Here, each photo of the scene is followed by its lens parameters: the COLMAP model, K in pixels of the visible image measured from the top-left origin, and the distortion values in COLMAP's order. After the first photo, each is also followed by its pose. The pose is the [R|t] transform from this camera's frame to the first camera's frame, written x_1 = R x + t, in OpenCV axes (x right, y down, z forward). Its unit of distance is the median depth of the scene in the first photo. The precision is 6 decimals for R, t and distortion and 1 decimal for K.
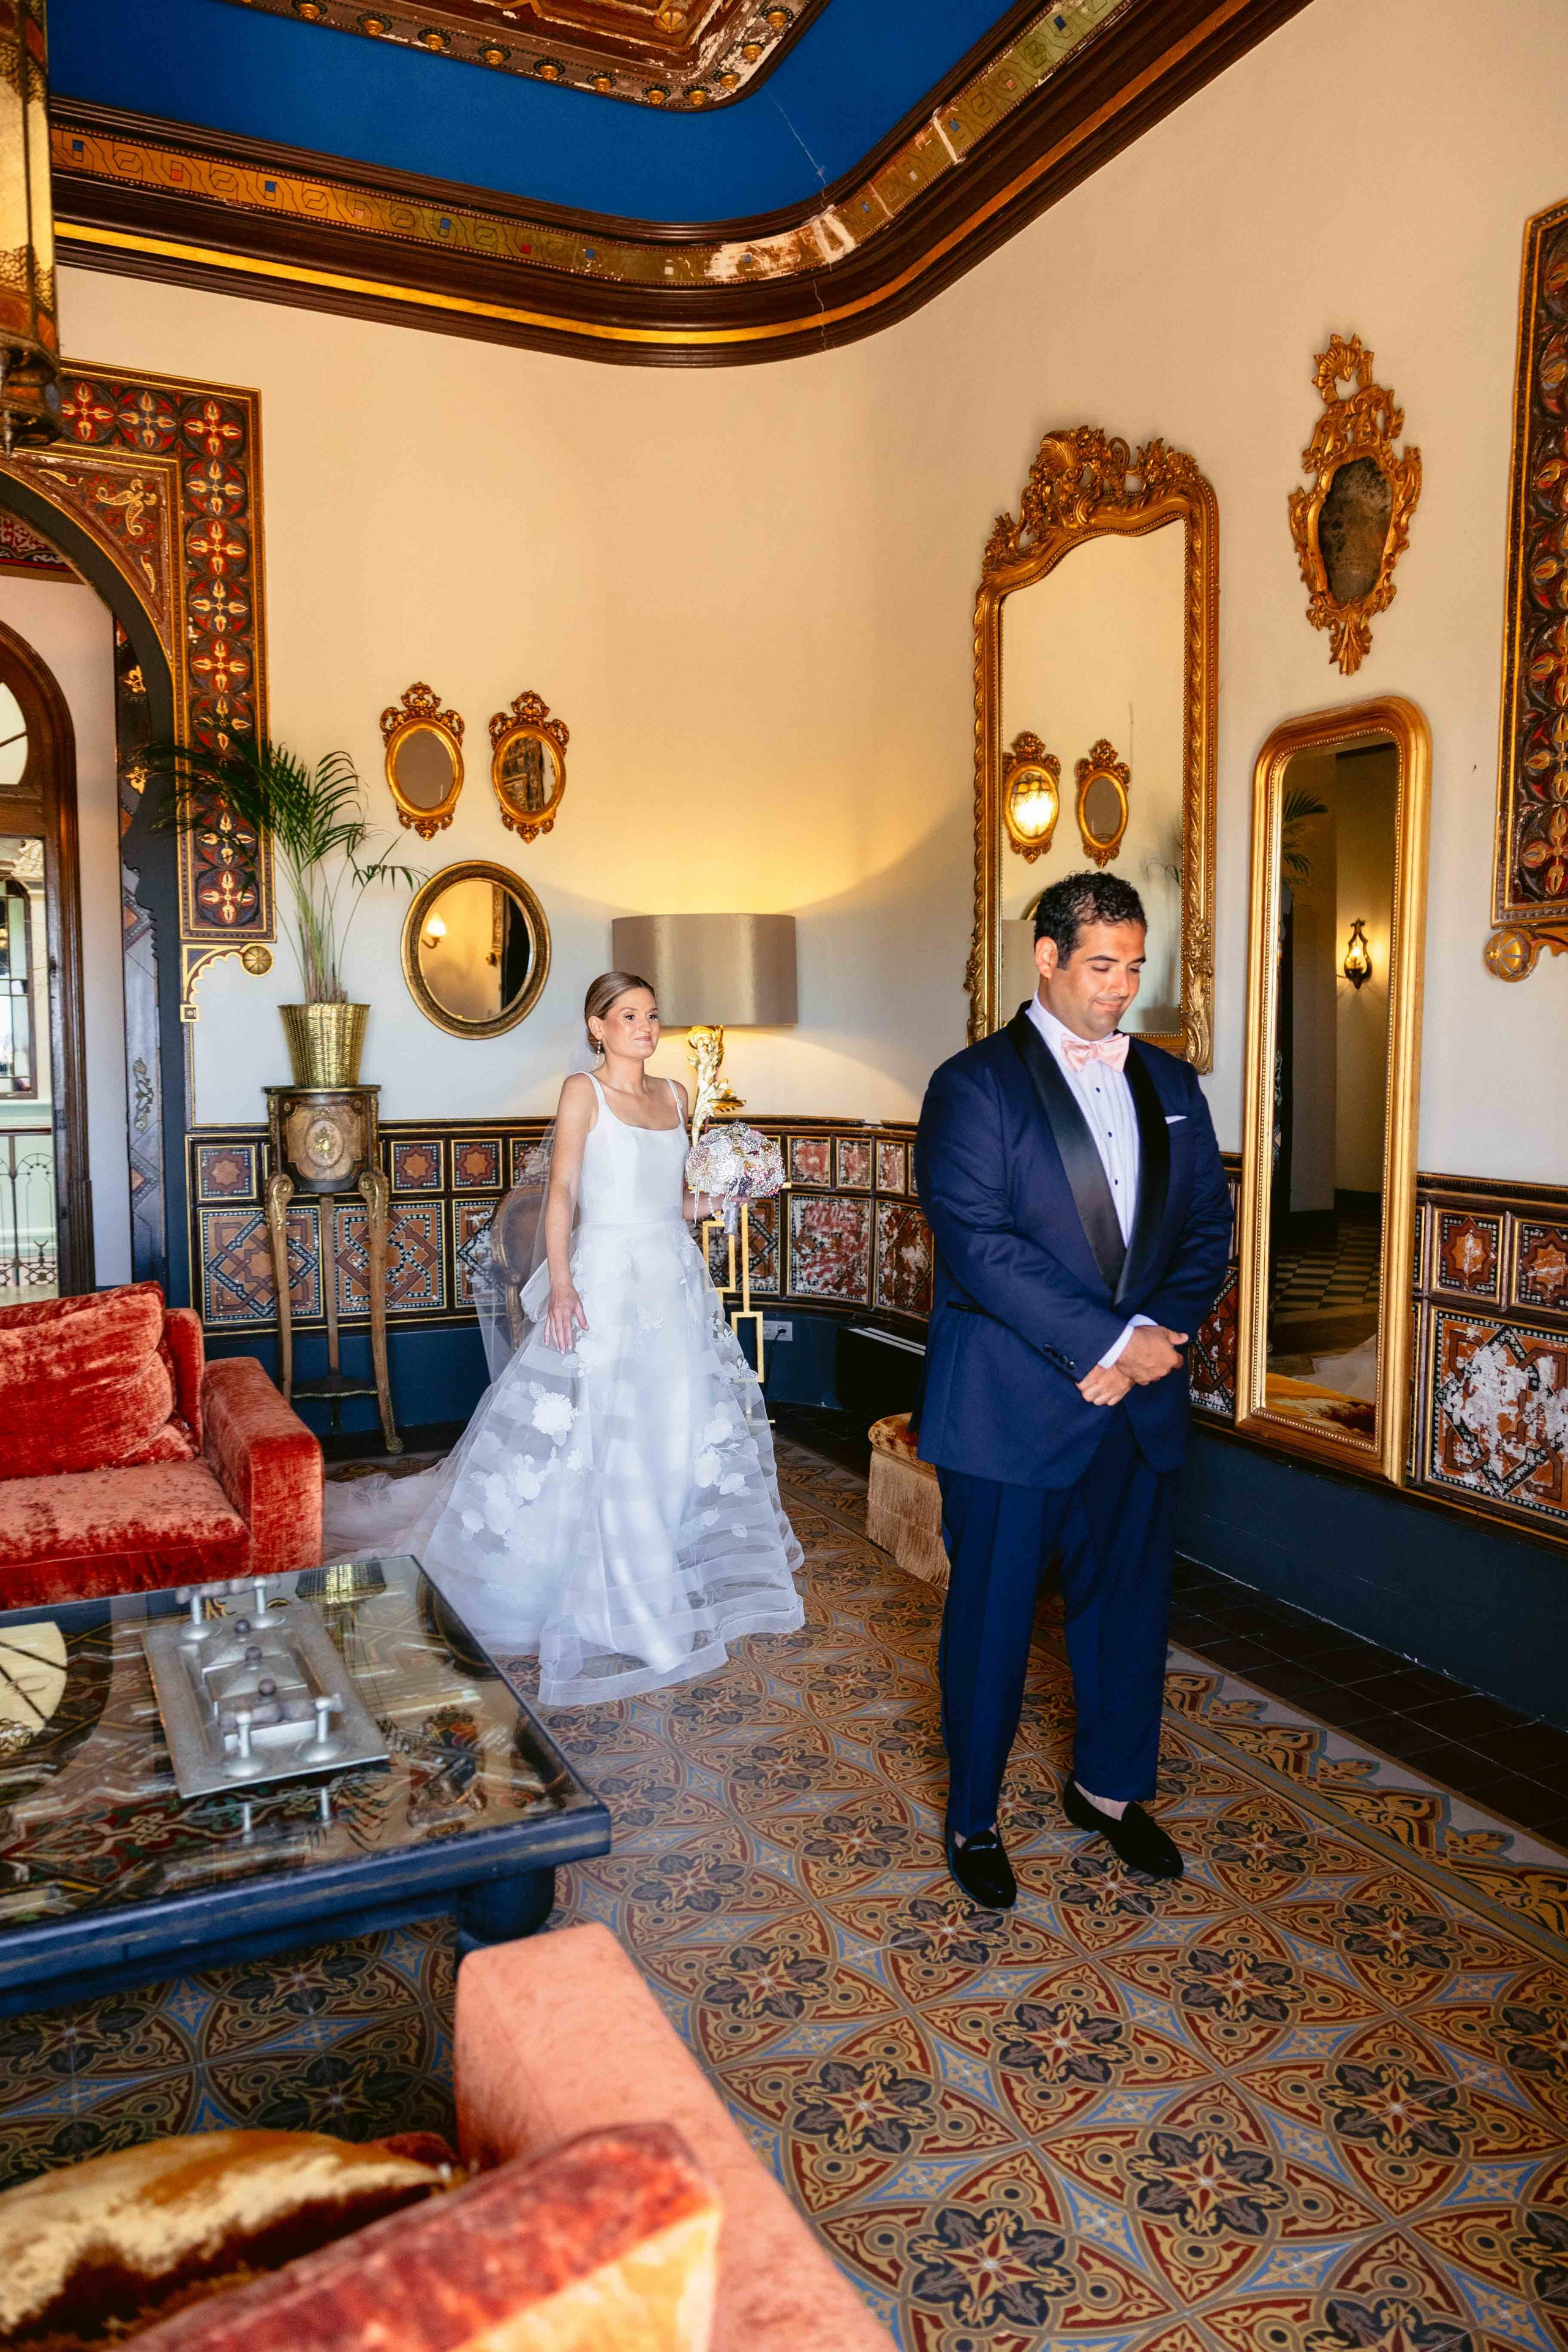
lens RADIAL K [[1693.1, 0, 816.1], [0, 1693.1, 1169.2], [0, 0, 1]] dist [0.057336, -0.057239]
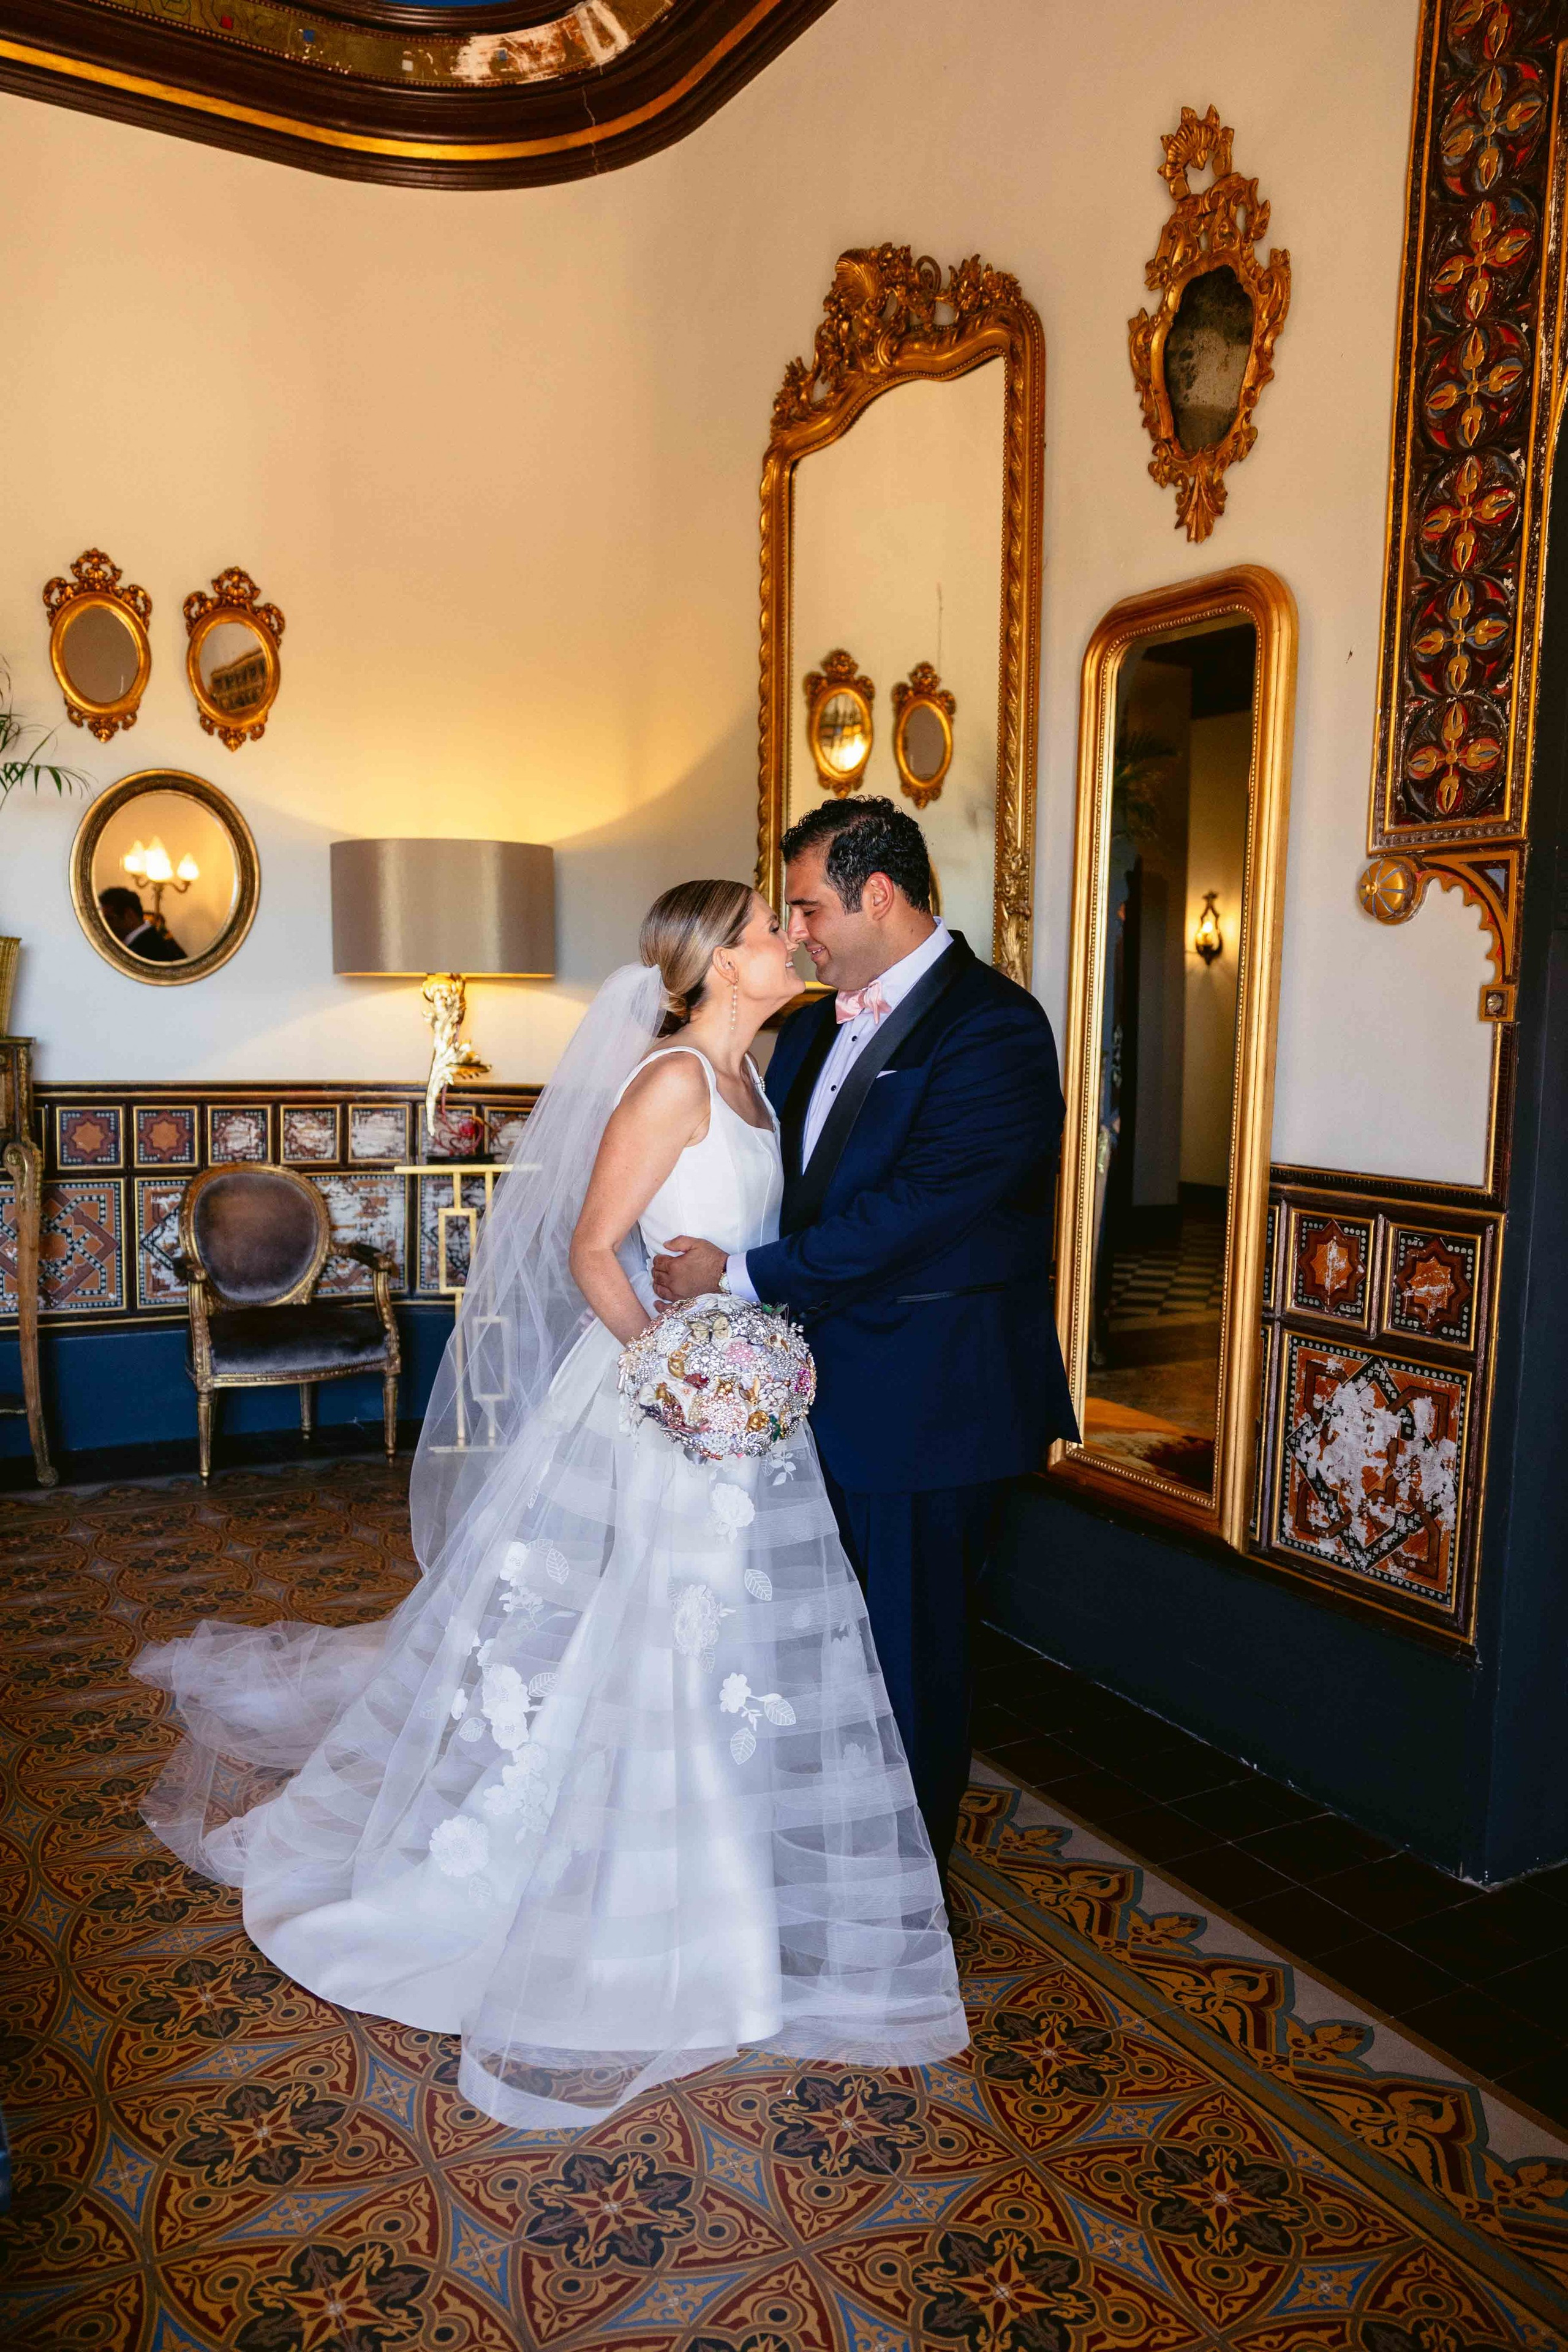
lens RADIAL K [[1744.1, 0, 784.0], [0, 1744.1, 1176.0], [0, 0, 1]] dist [0.005806, -0.000964]
pose [[0.997416, 0.015410, 0.070176, 0.064074], [-0.016333, 0.999787, 0.012603, 0.001153], [-0.069966, -0.013717, 0.997455, 0.188808]]
